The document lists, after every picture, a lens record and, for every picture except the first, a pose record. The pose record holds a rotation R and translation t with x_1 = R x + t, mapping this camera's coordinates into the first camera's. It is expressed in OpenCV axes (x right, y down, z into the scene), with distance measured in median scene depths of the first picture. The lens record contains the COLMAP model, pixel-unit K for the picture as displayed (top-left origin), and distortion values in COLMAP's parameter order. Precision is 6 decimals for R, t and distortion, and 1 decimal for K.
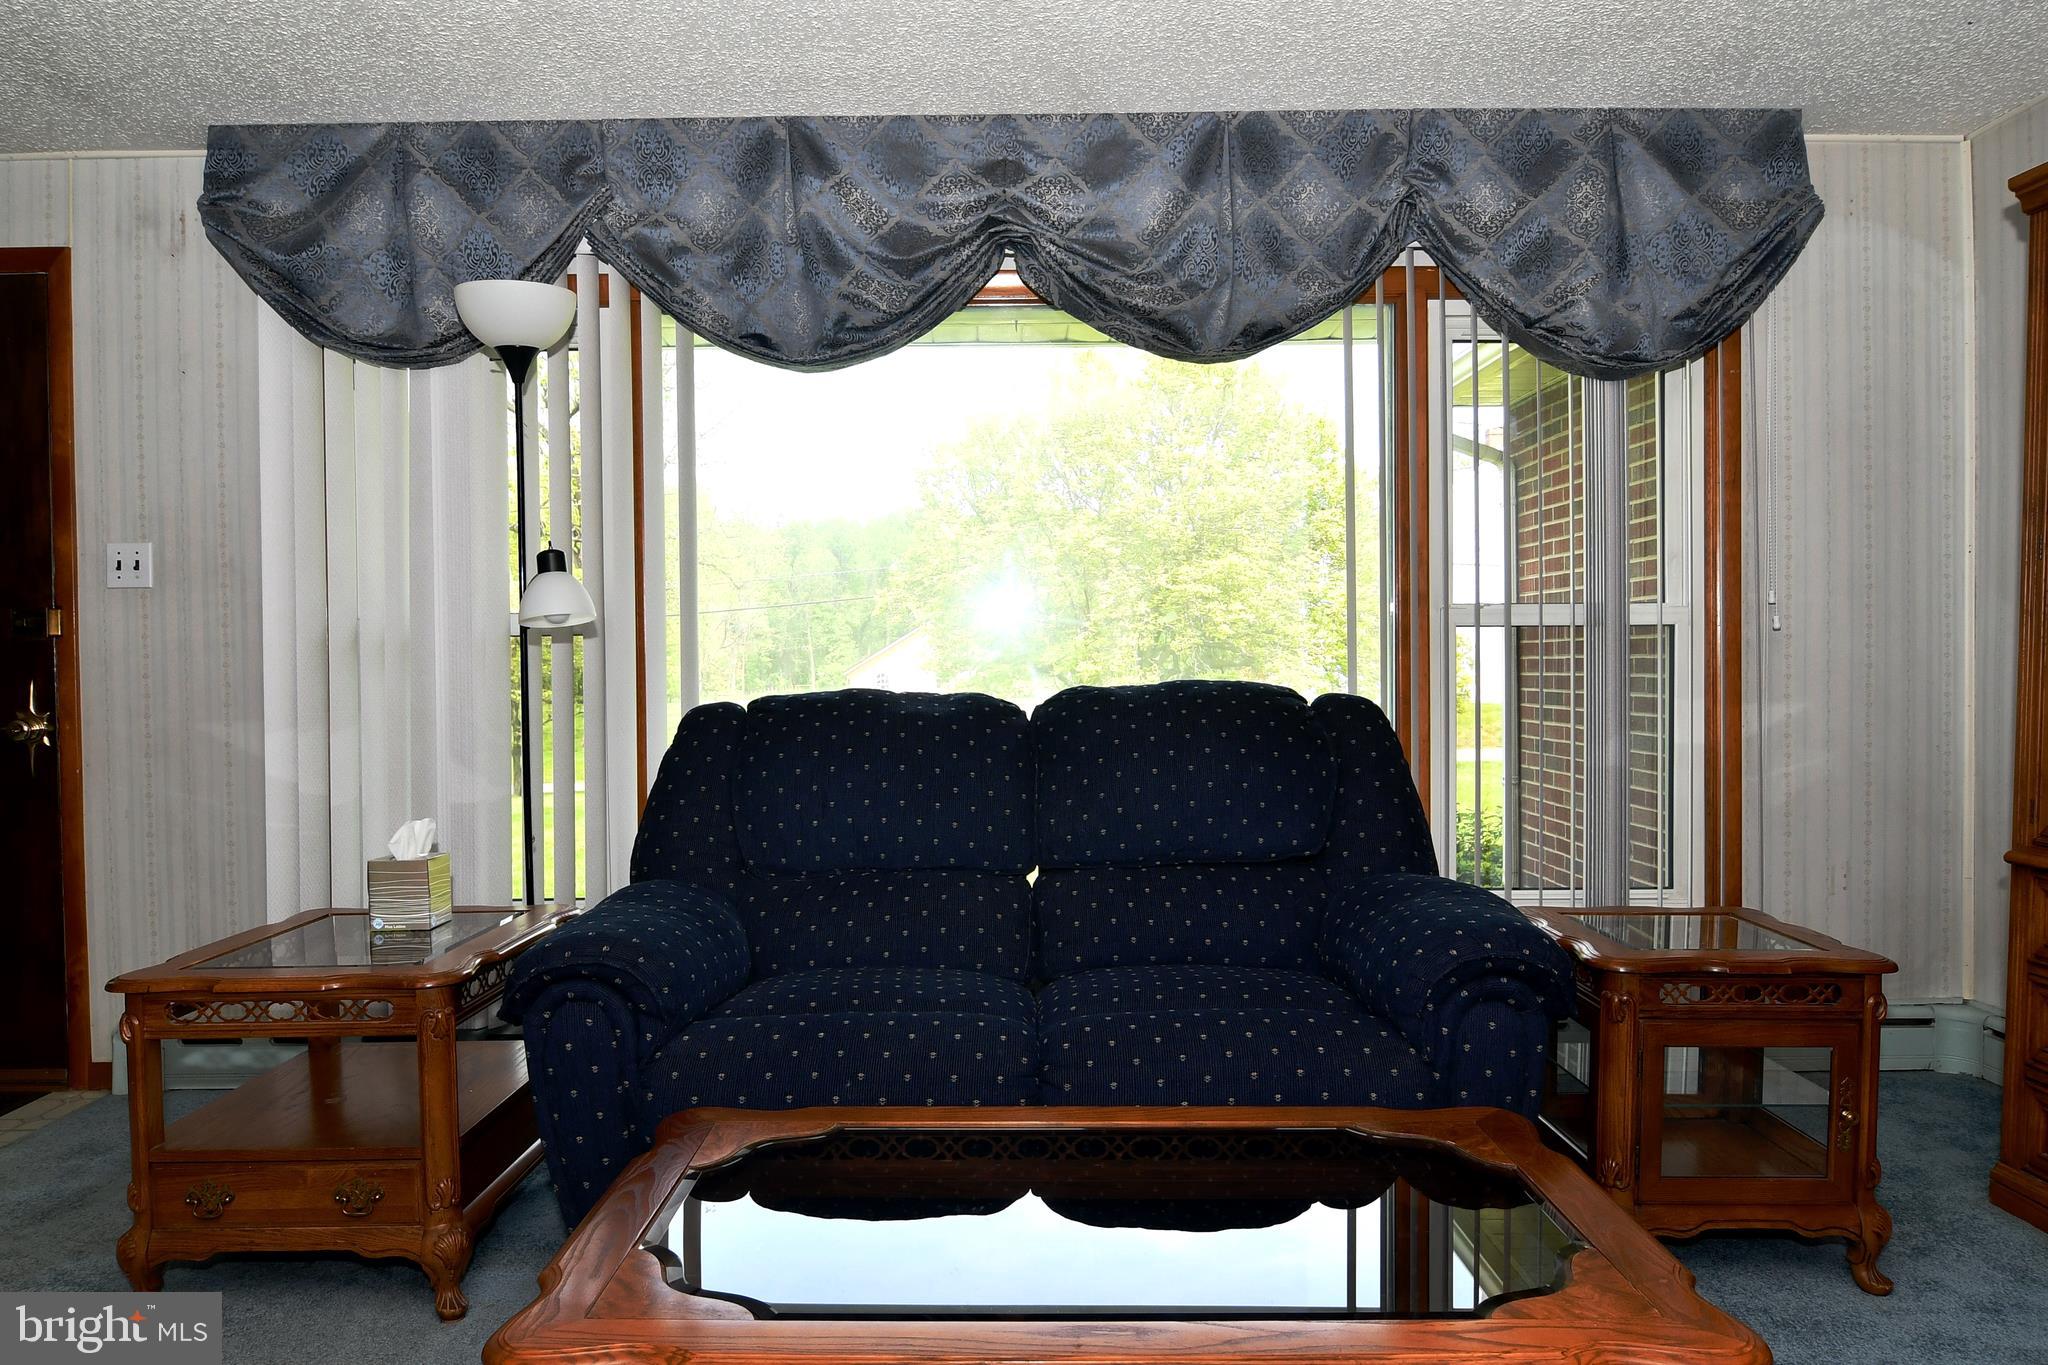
lens RADIAL K [[1438.8, 0, 1022.1], [0, 1438.8, 692.9], [0, 0, 1]] dist [-0.004154, -0.002889]
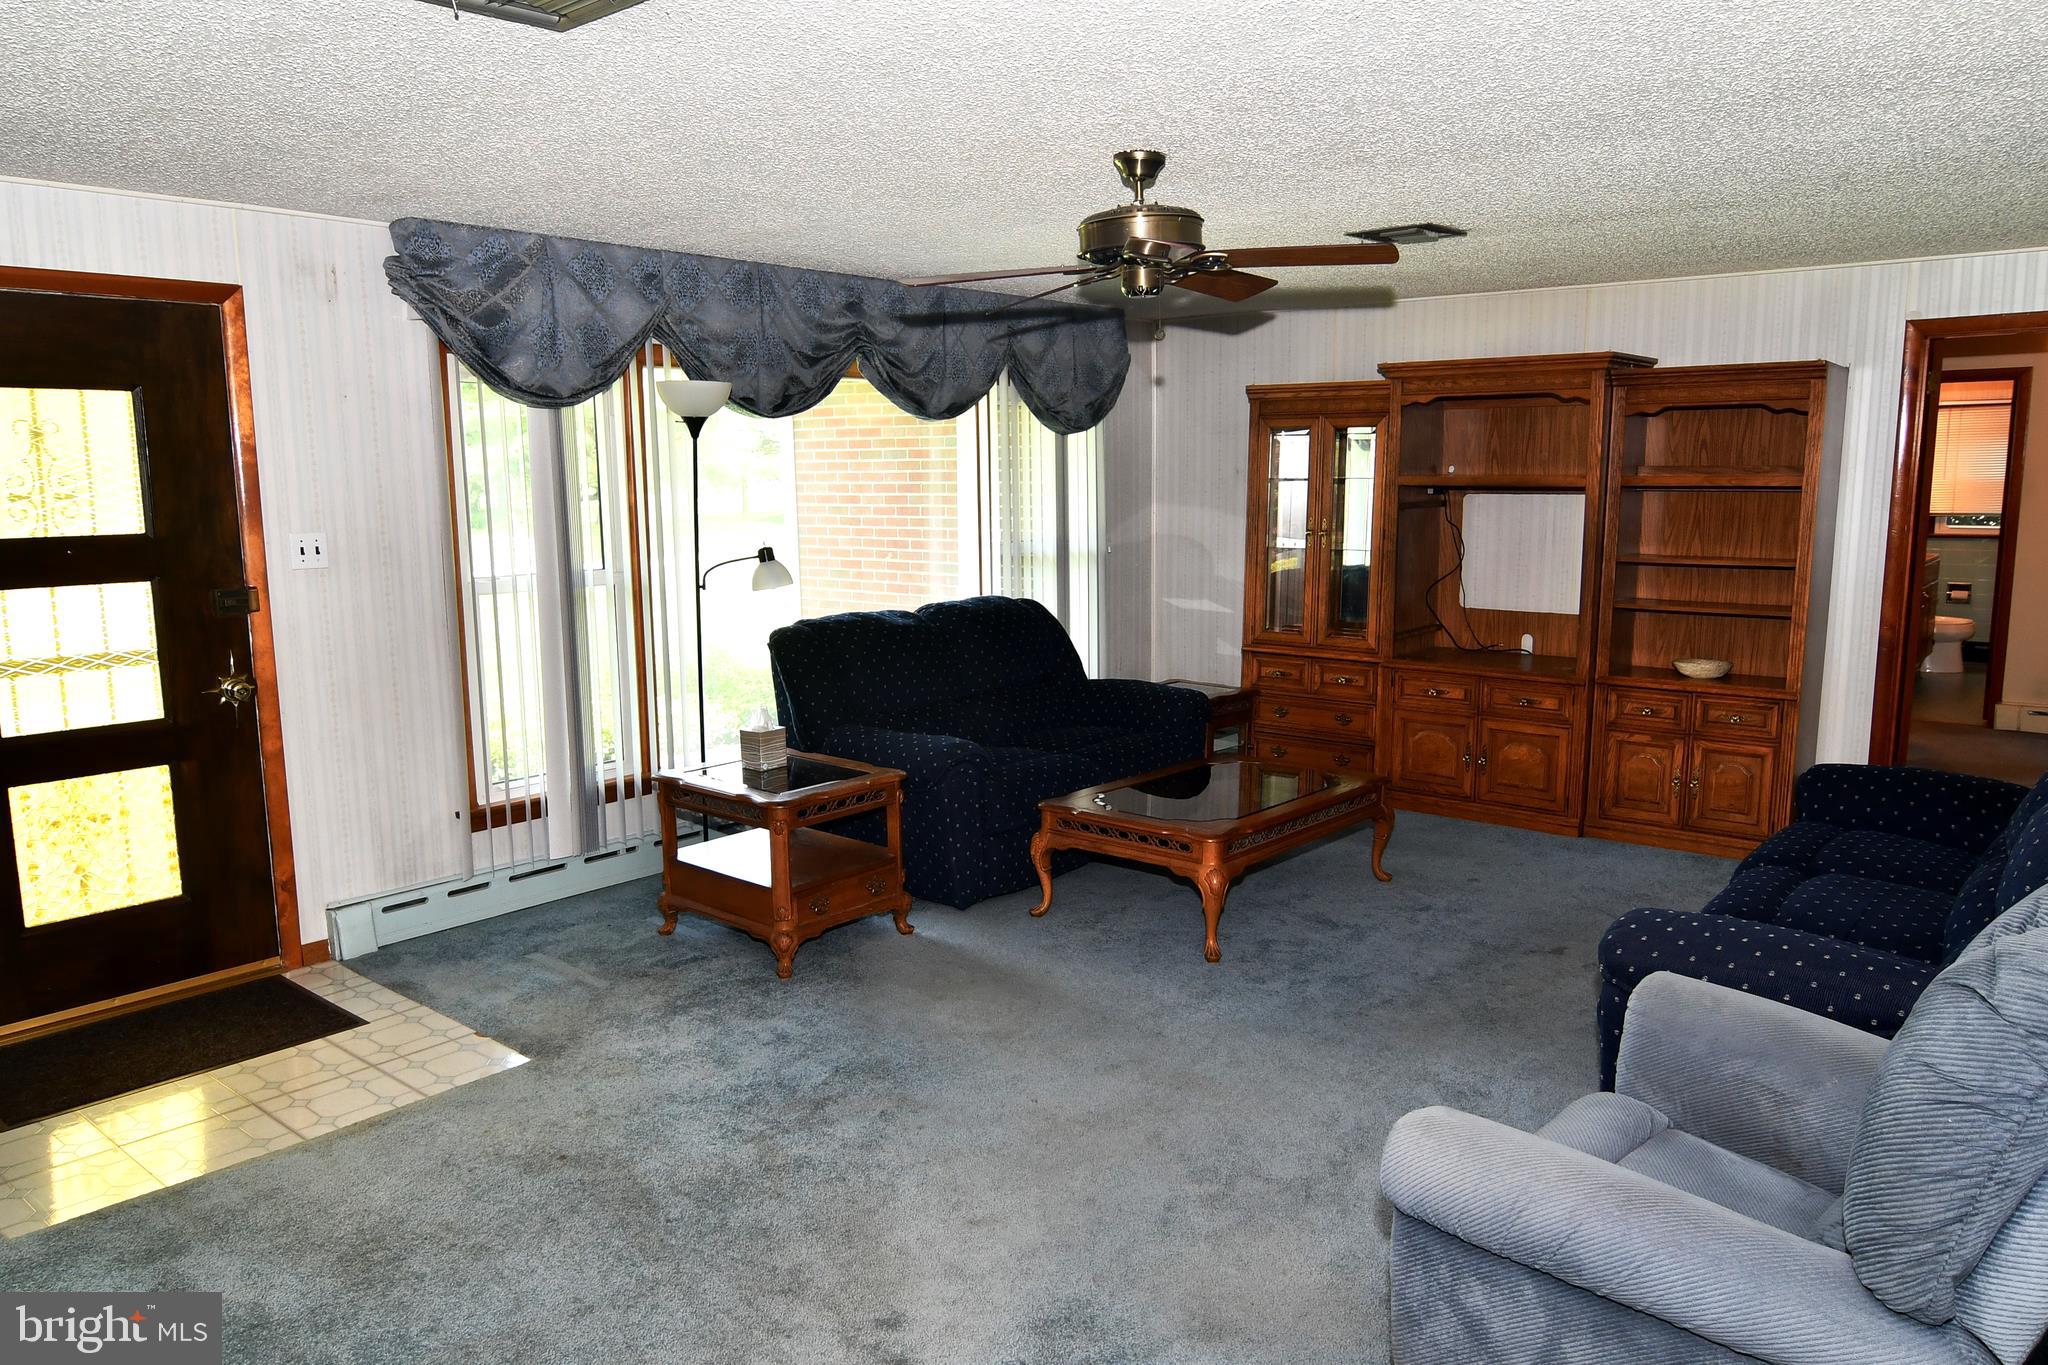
lens RADIAL K [[1438.8, 0, 1026.0], [0, 1438.8, 681.9], [0, 0, 1]] dist [-0.004154, -0.002889]
pose [[0.645484, -0.104556, 0.756584, -1.233796], [0.016262, 0.992243, 0.123249, -0.125290], [-0.763601, -0.067251, 0.642177, -0.301374]]
